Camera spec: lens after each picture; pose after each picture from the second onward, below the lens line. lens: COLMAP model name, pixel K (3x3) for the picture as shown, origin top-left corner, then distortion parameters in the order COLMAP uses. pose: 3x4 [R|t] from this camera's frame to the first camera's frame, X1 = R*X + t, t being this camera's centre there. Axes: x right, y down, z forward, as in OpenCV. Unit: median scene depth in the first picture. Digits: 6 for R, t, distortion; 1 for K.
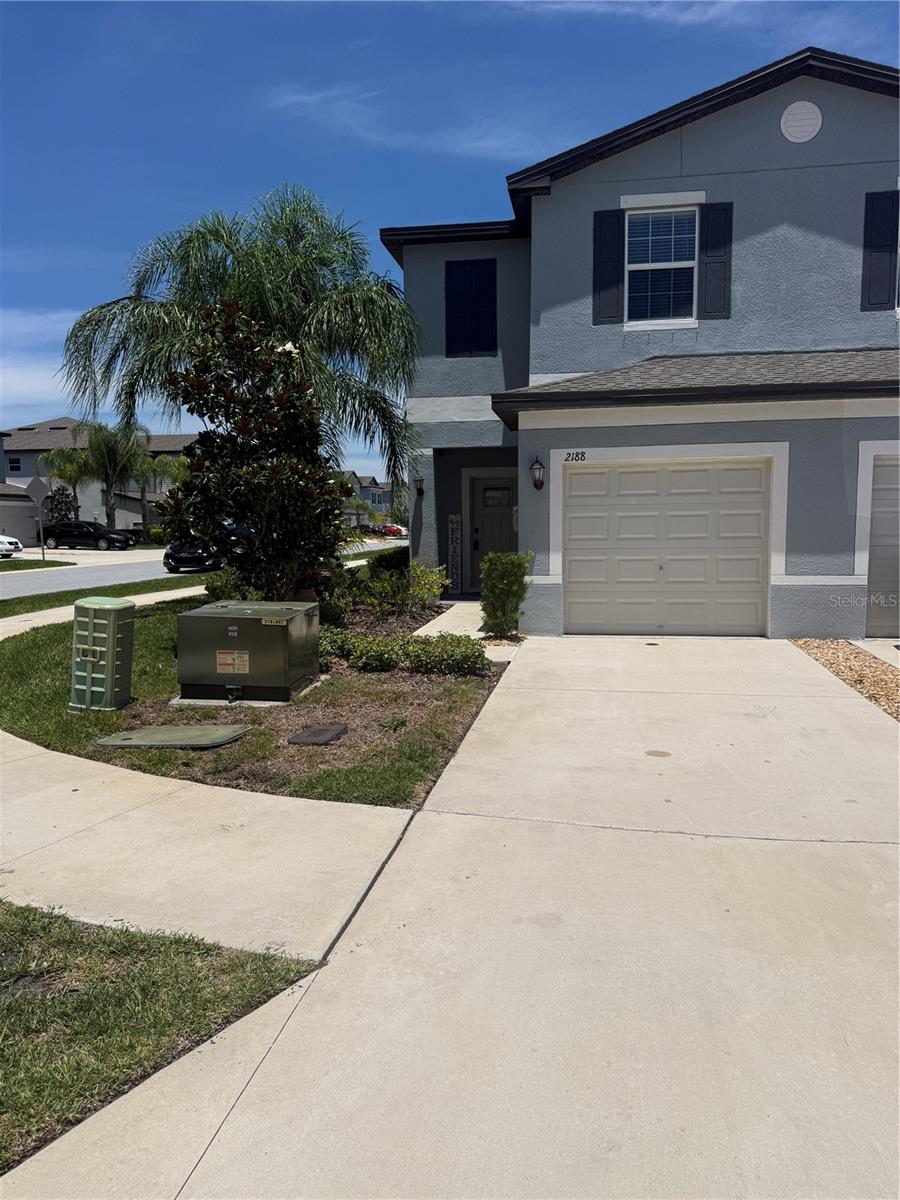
lens RADIAL K [[846.5, 0, 453.1], [0, 846.5, 603.8], [0, 0, 1]] dist [0.031396, -0.027570]
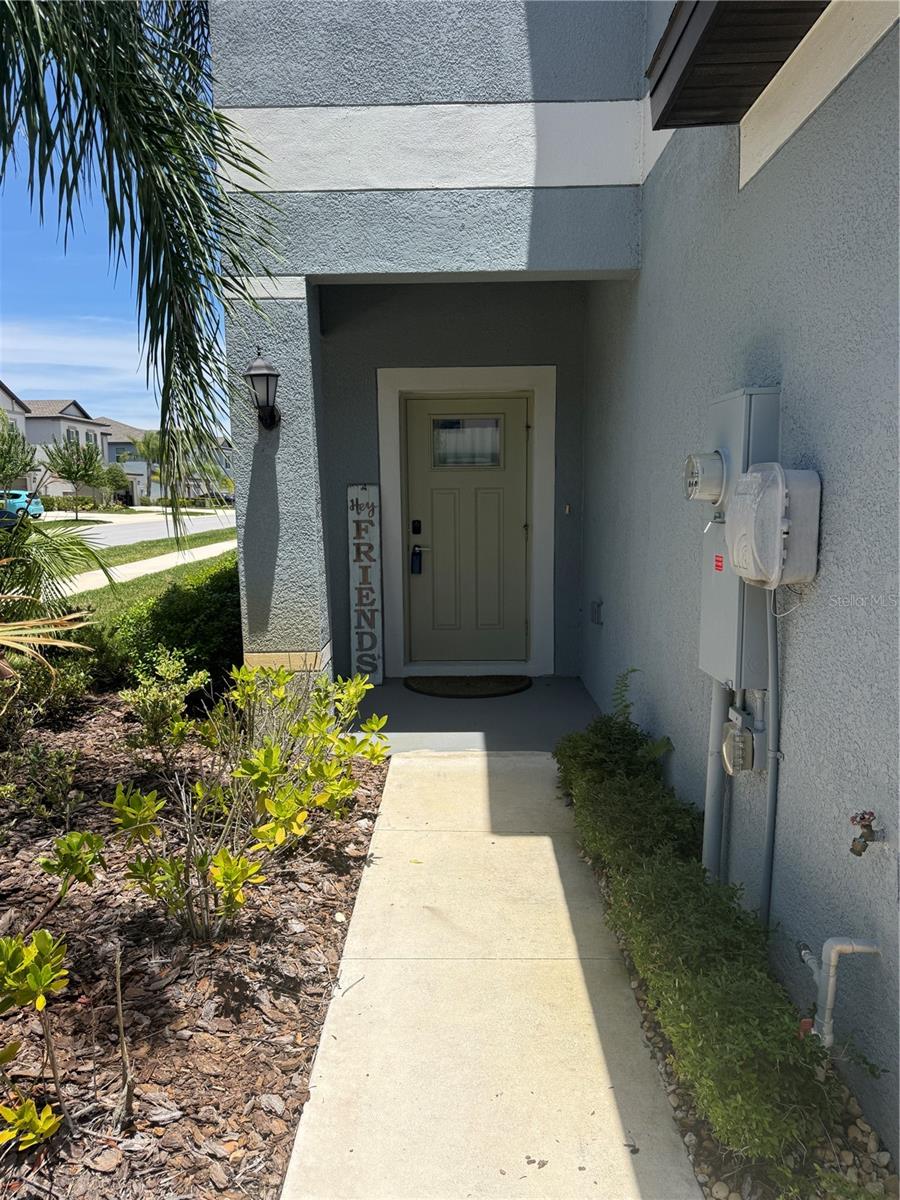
lens RADIAL K [[846.5, 0, 453.6], [0, 846.5, 605.0], [0, 0, 1]] dist [0.031396, -0.027570]
pose [[0.987817, -0.023791, 0.153790, -0.020951], [0.017524, 0.998965, 0.041977, -0.074025], [-0.154629, -0.038771, 0.987212, 0.673515]]
